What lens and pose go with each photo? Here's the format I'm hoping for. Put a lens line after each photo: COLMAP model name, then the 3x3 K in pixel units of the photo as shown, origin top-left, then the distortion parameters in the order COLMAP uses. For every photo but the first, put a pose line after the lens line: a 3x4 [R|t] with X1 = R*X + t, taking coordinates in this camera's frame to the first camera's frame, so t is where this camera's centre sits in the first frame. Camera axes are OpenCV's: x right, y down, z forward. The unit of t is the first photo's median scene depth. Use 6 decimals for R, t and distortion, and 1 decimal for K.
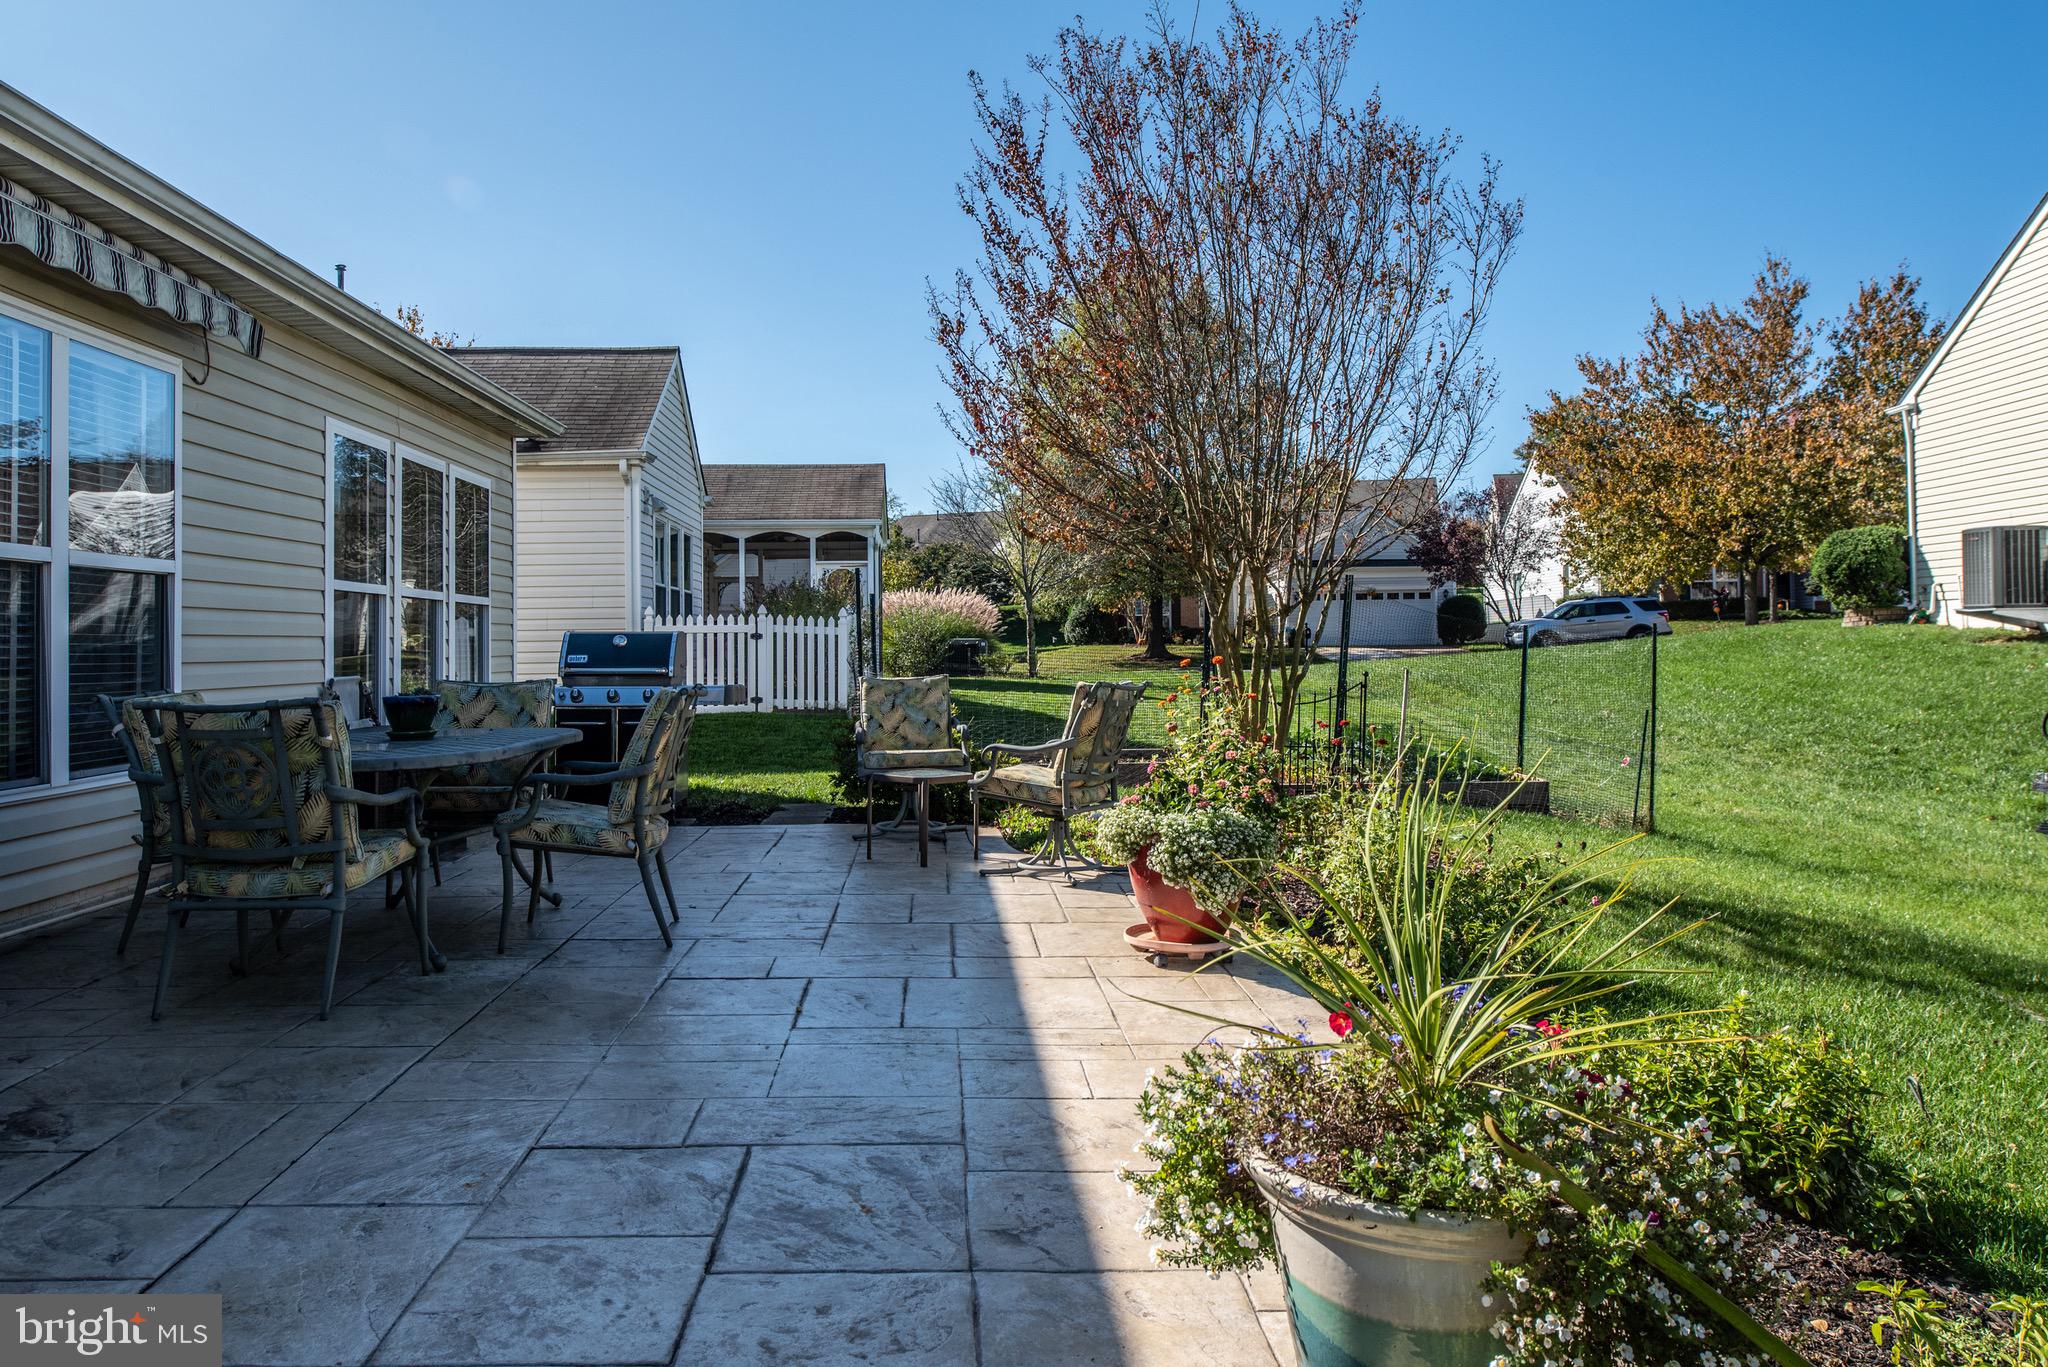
lens RADIAL K [[1411.2, 0, 1024.0], [0, 1411.2, 683.5], [0, 0, 1]] dist [0.002421, -0.000850]
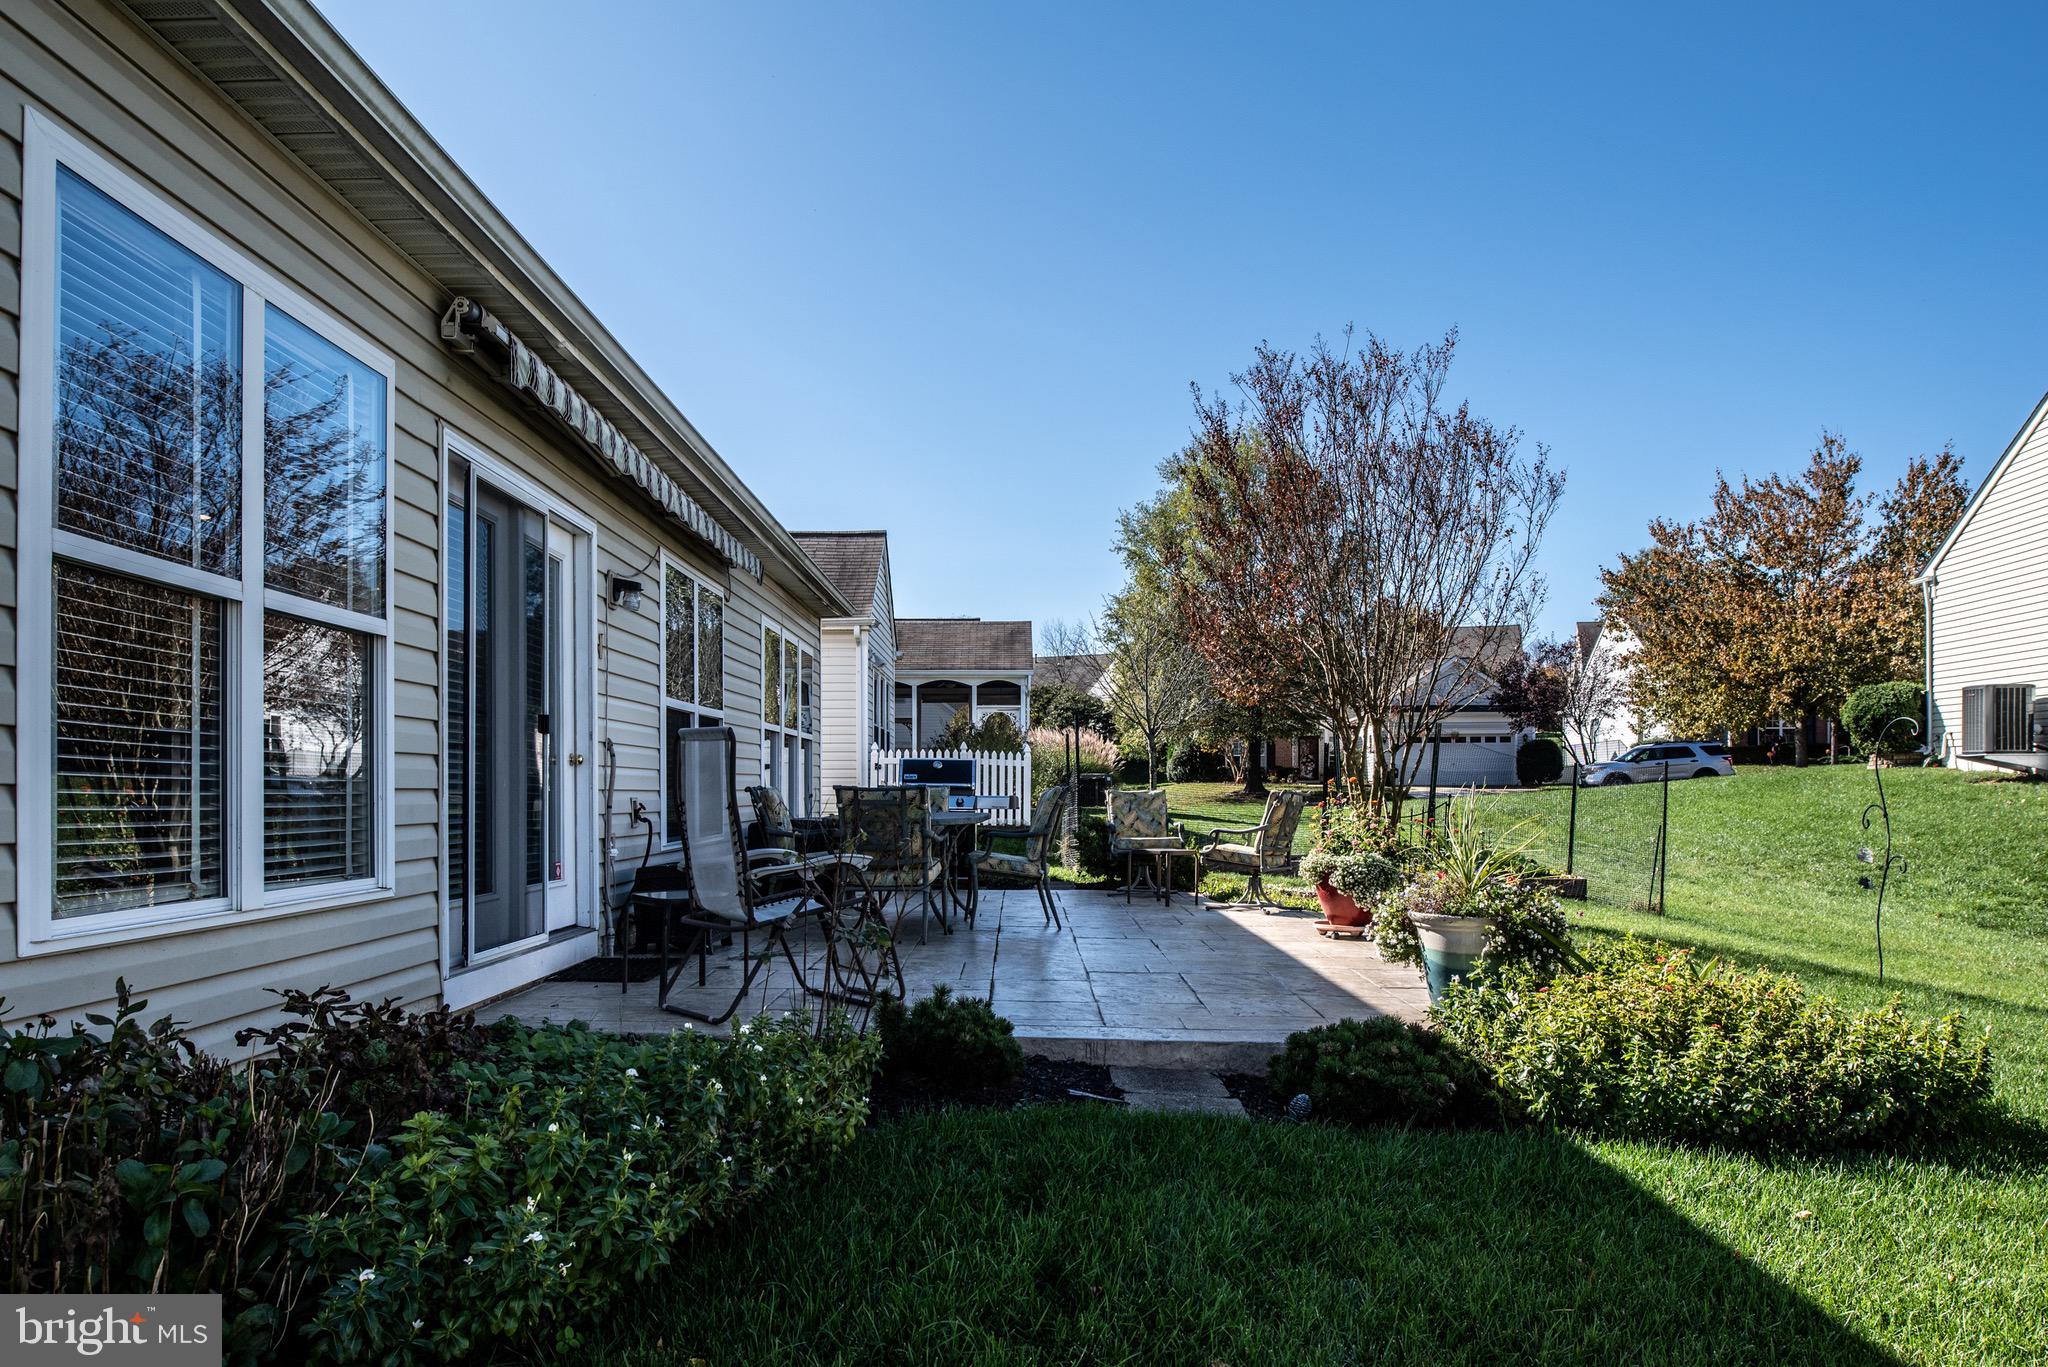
lens RADIAL K [[1442.3, 0, 1024.6], [0, 1442.3, 881.2], [0, 0, 1]] dist [-0.000698, -0.003500]
pose [[0.998813, 0.012619, -0.047045, -0.053942], [-0.010819, 0.999207, 0.038321, 0.014073], [0.047491, -0.037767, 0.998157, -0.219693]]
